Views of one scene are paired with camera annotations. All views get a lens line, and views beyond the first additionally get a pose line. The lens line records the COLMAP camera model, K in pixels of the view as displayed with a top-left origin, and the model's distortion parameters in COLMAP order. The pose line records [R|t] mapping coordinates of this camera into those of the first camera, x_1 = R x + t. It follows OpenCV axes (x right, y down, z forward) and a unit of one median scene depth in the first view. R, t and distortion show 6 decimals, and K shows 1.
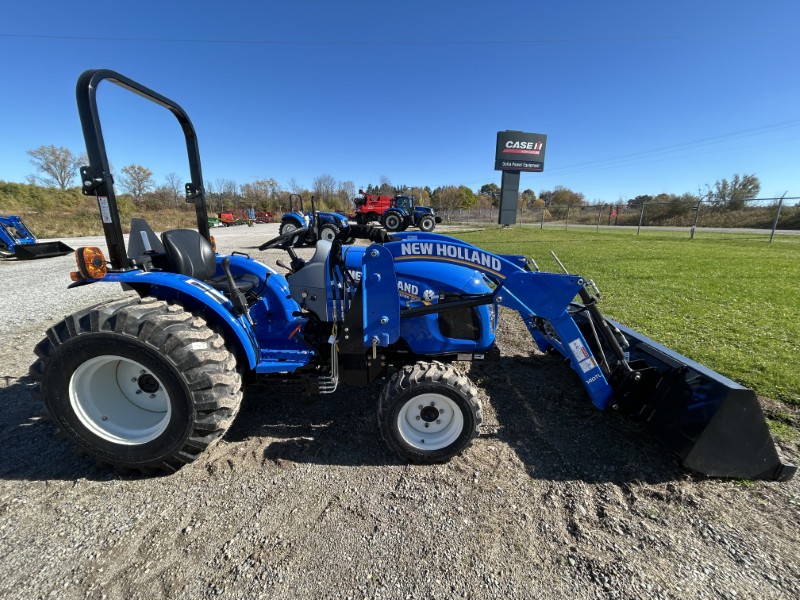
lens RADIAL K [[321.8, 0, 401.9], [0, 321.8, 297.1], [0, 0, 1]] dist [0.000654, 0.000048]
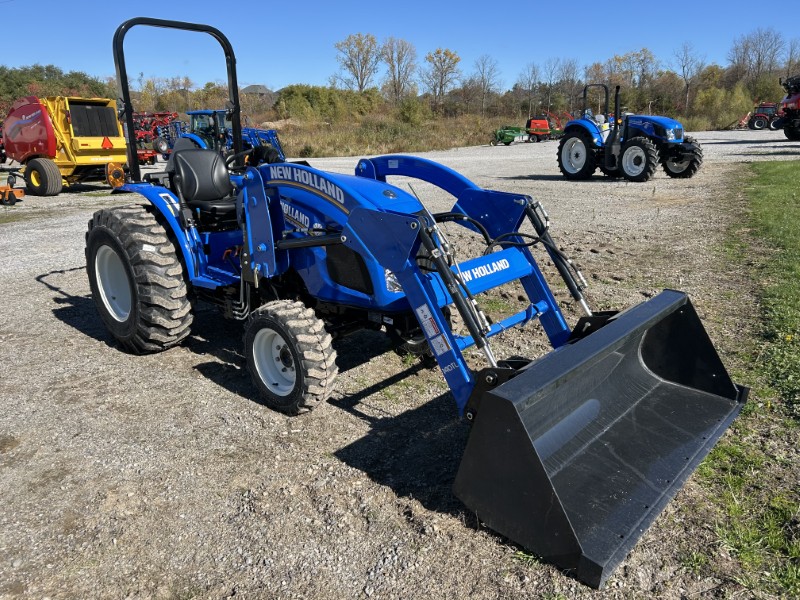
lens RADIAL K [[599.5, 0, 400.0], [0, 599.5, 300.0], [0, 0, 1]] dist [0.036473, -0.001149]
pose [[0.746821, 0.169595, -0.643036, 1.351928], [-0.142678, 0.985281, 0.094154, -0.001722], [0.649539, 0.021431, 0.760026, -0.075676]]
